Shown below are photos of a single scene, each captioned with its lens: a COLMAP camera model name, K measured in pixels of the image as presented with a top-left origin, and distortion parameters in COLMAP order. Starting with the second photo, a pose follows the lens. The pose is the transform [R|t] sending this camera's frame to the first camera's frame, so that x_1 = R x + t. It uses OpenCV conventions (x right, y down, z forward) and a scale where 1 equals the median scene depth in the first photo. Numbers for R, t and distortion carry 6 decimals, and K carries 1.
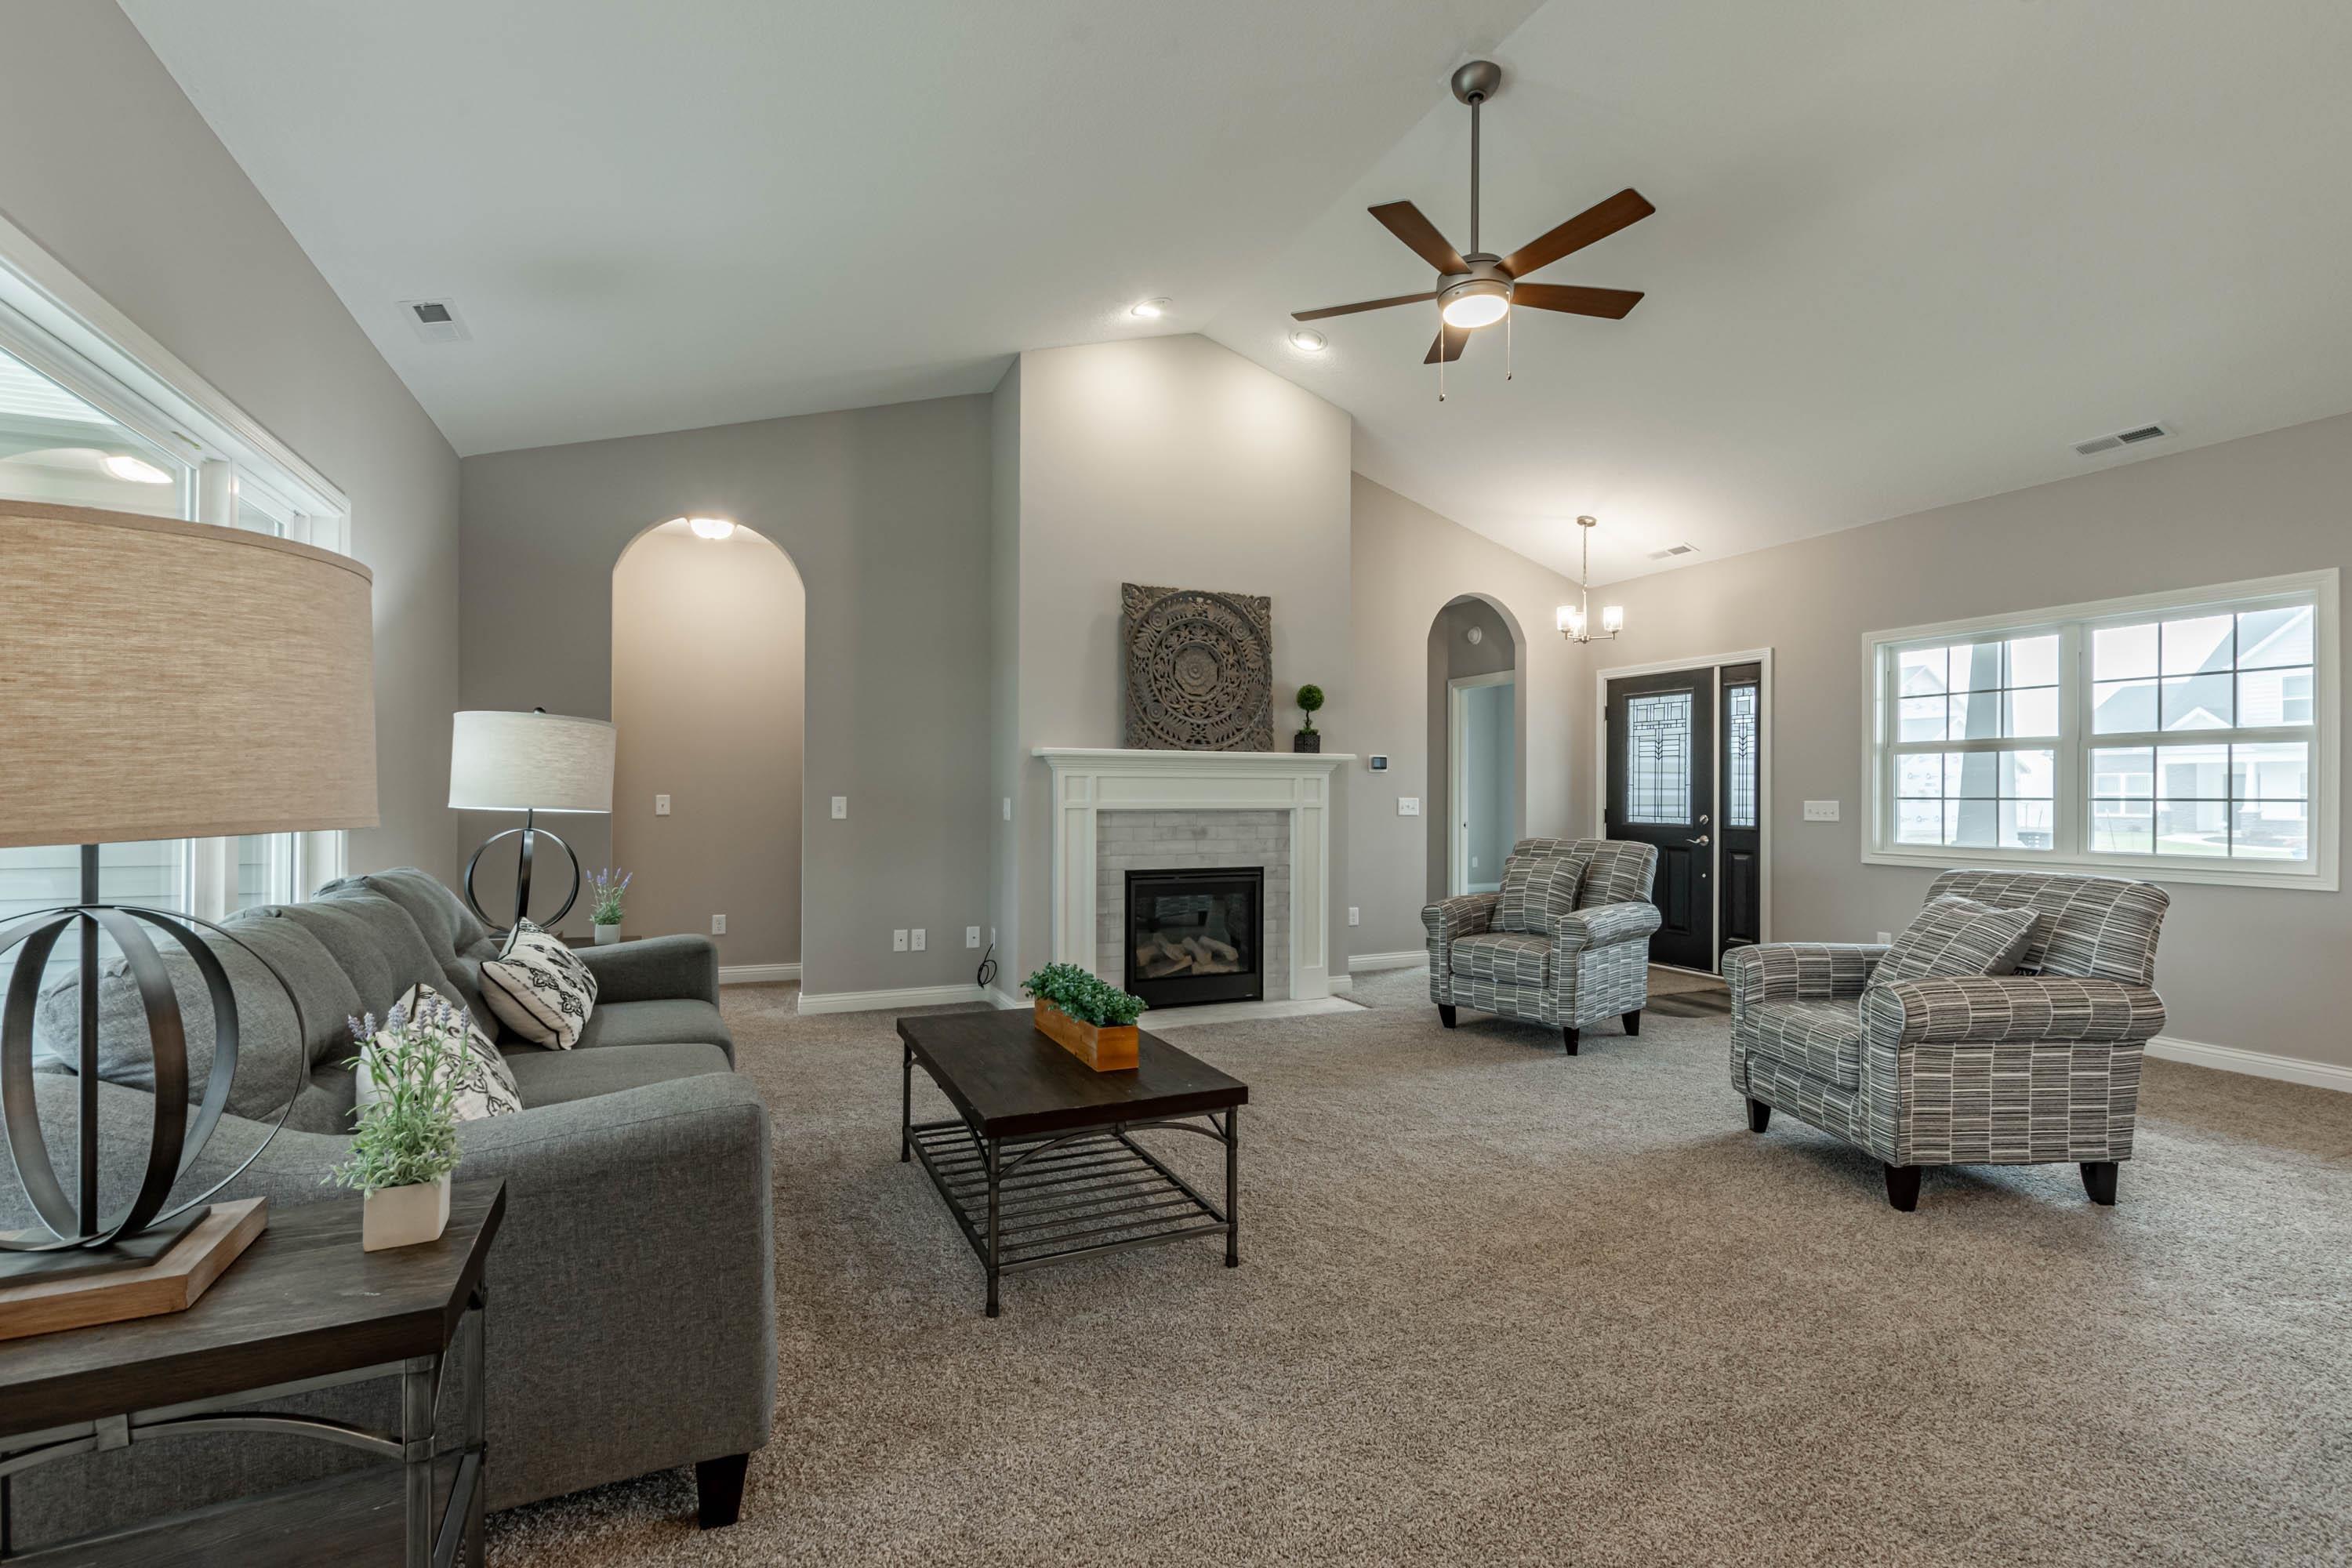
lens RADIAL K [[1081.4, 0, 1131.3], [0, 1081.4, 790.4], [0, 0, 1]] dist [0.007520, -0.002153]
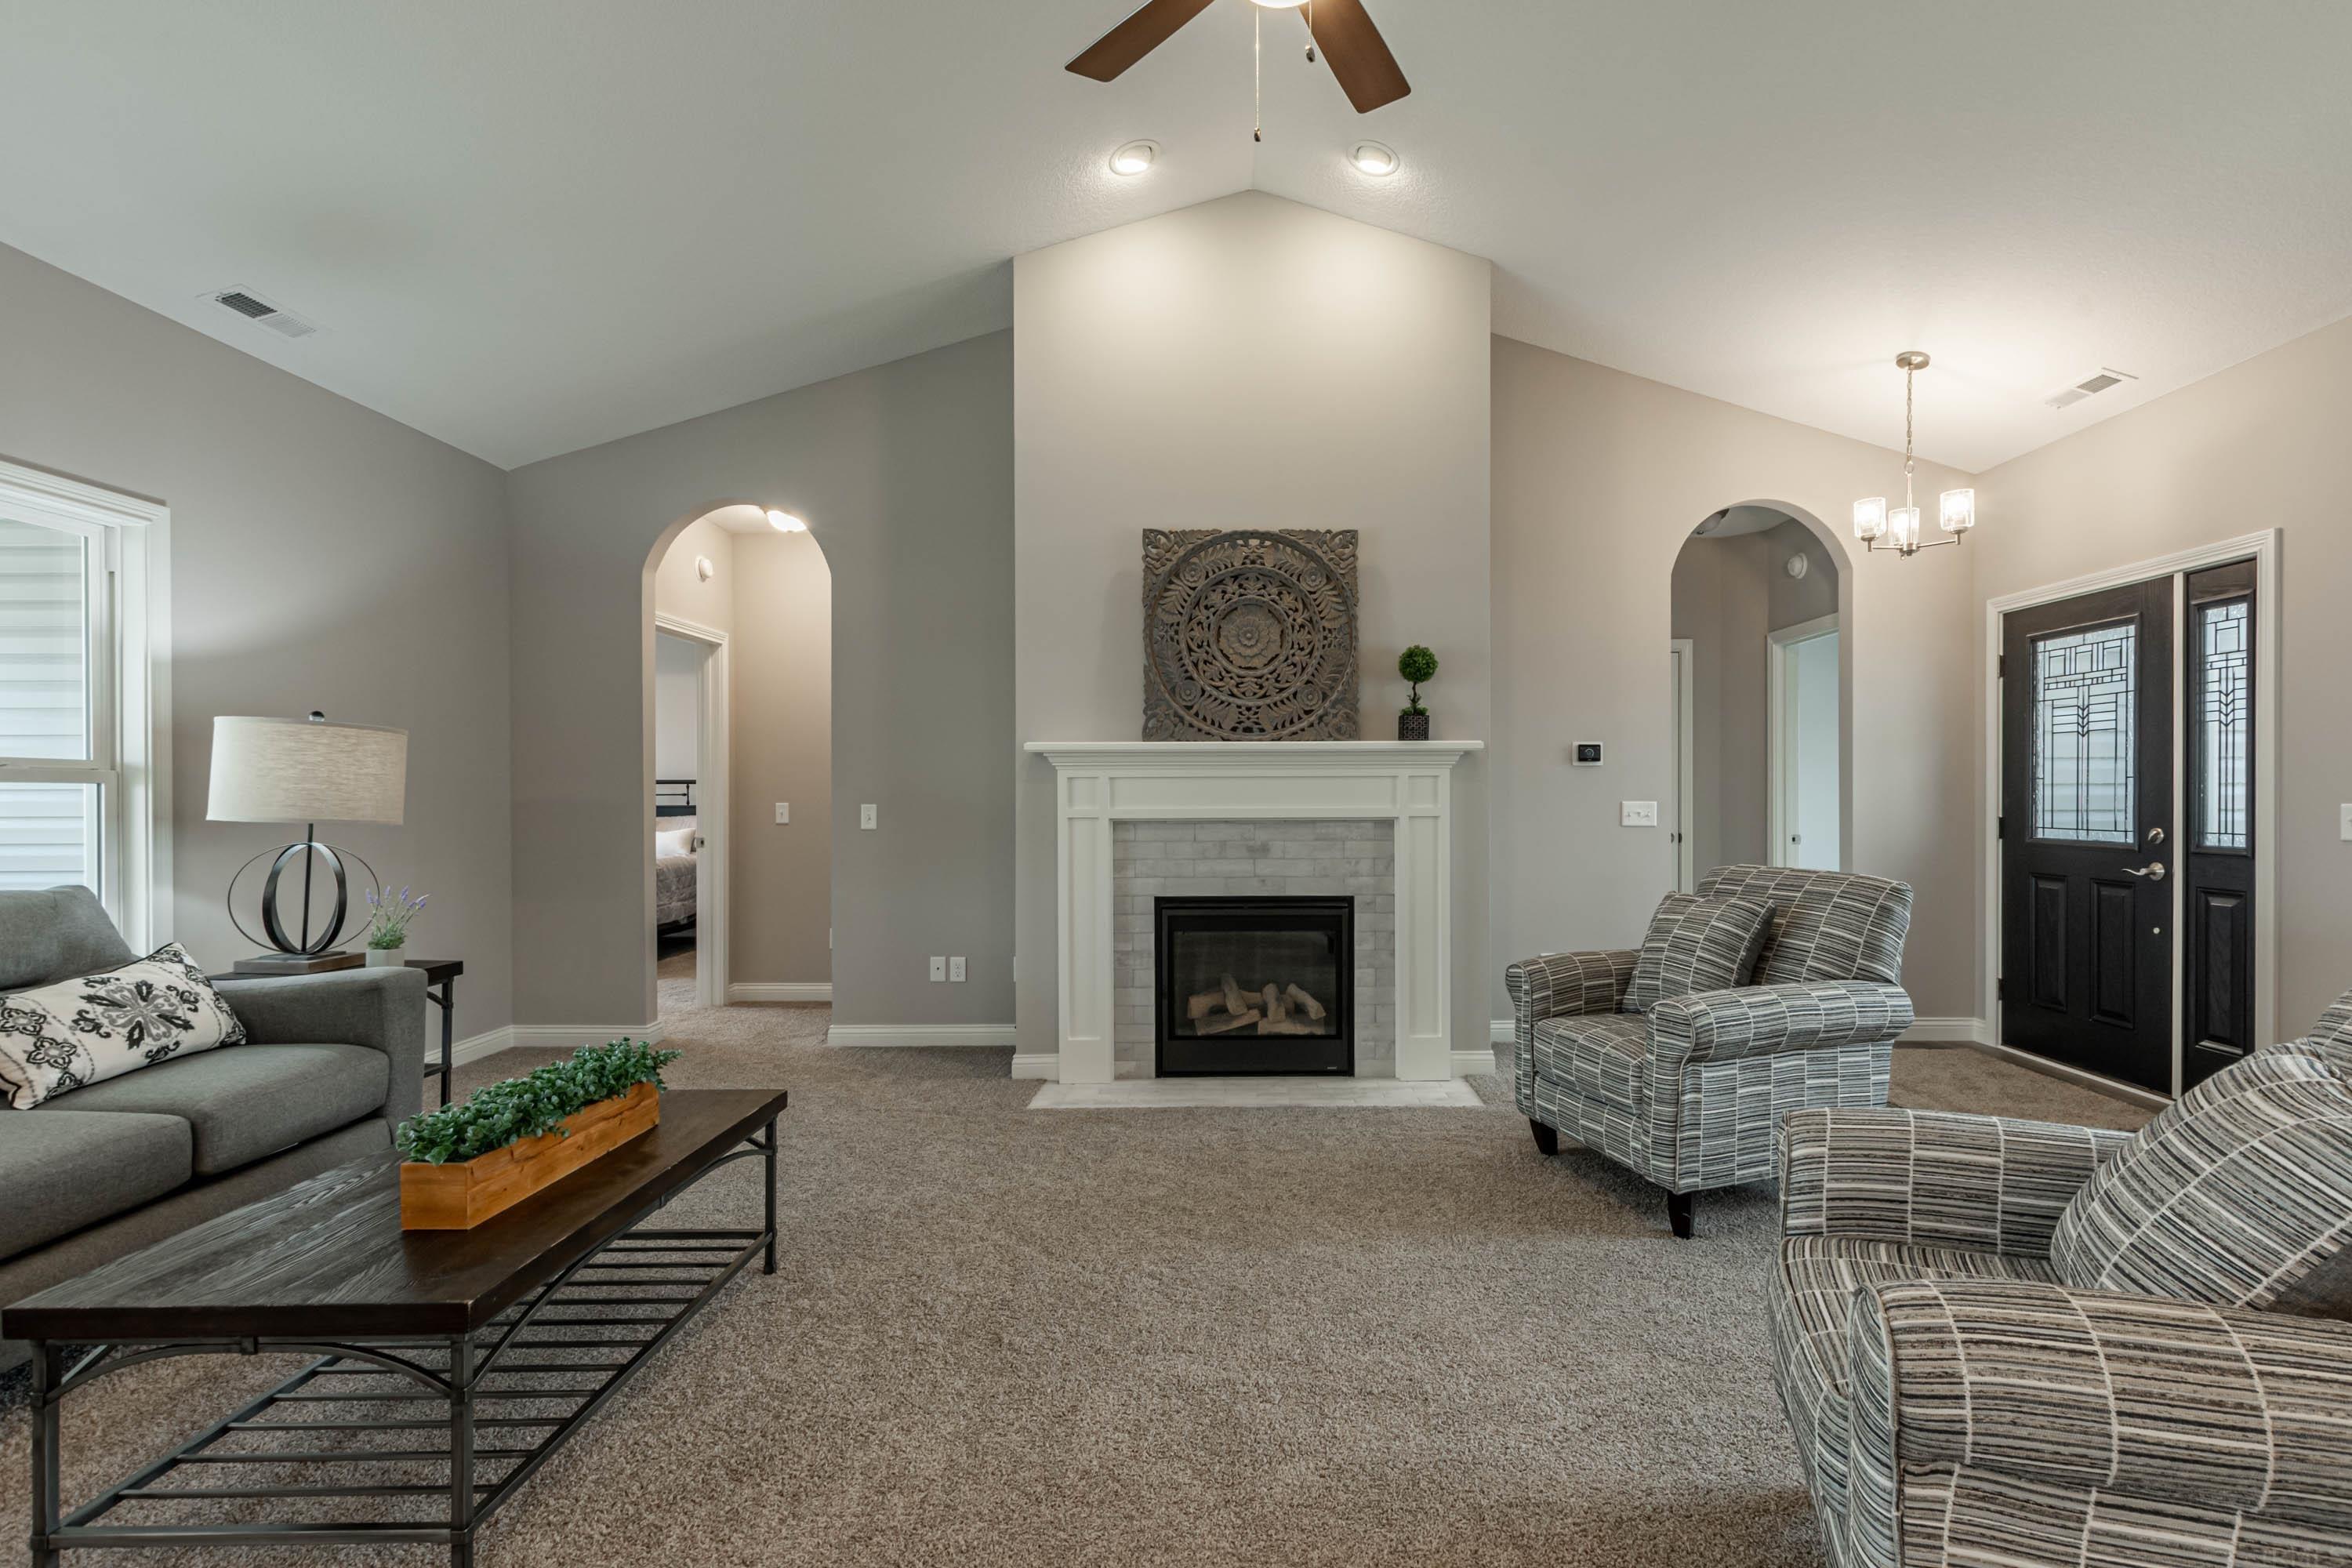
lens RADIAL K [[1081.4, 0, 1195.6], [0, 1081.4, 802.5], [0, 0, 1]] dist [0.007520, -0.002153]
pose [[0.917840, -0.004885, -0.396921, 0.321771], [0.008056, 0.999948, 0.006323, 0.000969], [0.396869, -0.009001, 0.917831, 0.283764]]
